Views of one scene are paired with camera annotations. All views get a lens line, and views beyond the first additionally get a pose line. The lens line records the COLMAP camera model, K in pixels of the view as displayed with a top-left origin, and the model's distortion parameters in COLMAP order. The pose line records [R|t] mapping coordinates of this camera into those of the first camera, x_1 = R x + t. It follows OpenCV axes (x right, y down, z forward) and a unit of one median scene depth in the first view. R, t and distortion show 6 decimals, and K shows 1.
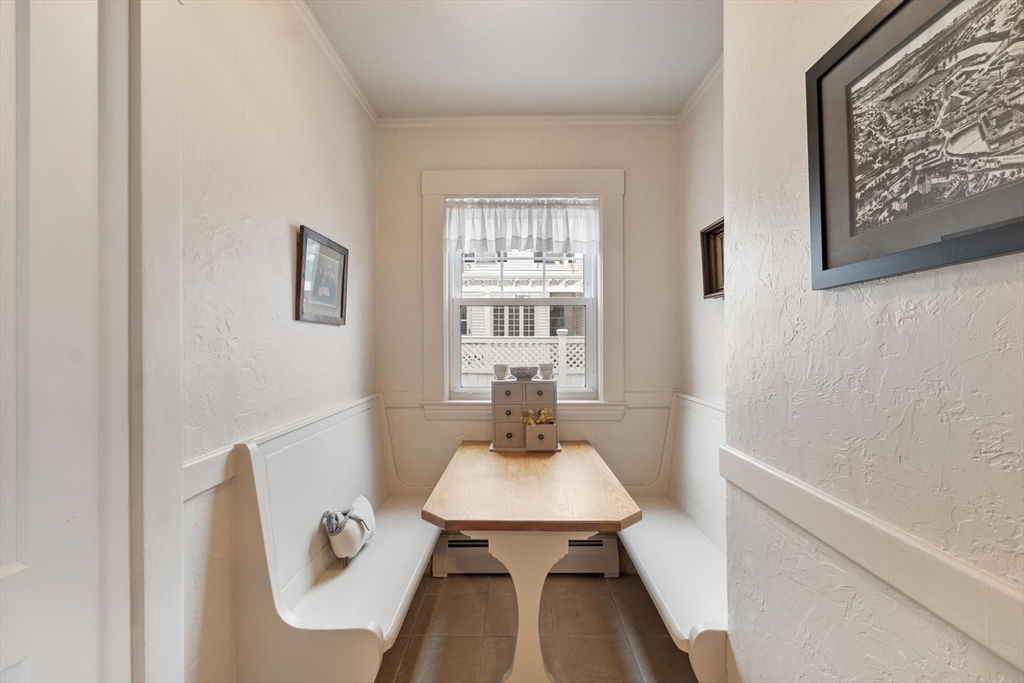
lens RADIAL K [[452.1, 0, 513.4], [0, 452.1, 341.2], [0, 0, 1]] dist [-0.000529, 0.001111]
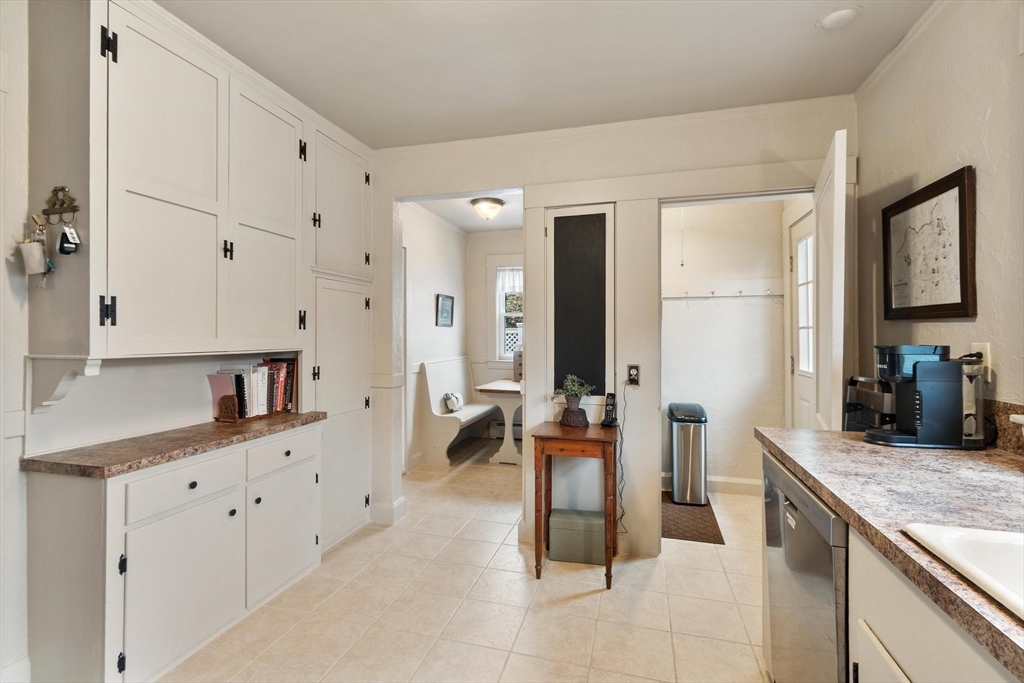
lens RADIAL K [[452.1, 0, 514.2], [0, 452.1, 334.1], [0, 0, 1]] dist [-0.000529, 0.001111]
pose [[0.969442, 0.002100, -0.245312, 0.673368], [-0.001236, 0.999992, 0.003676, -0.004402], [0.245318, -0.003261, 0.969437, -1.586467]]
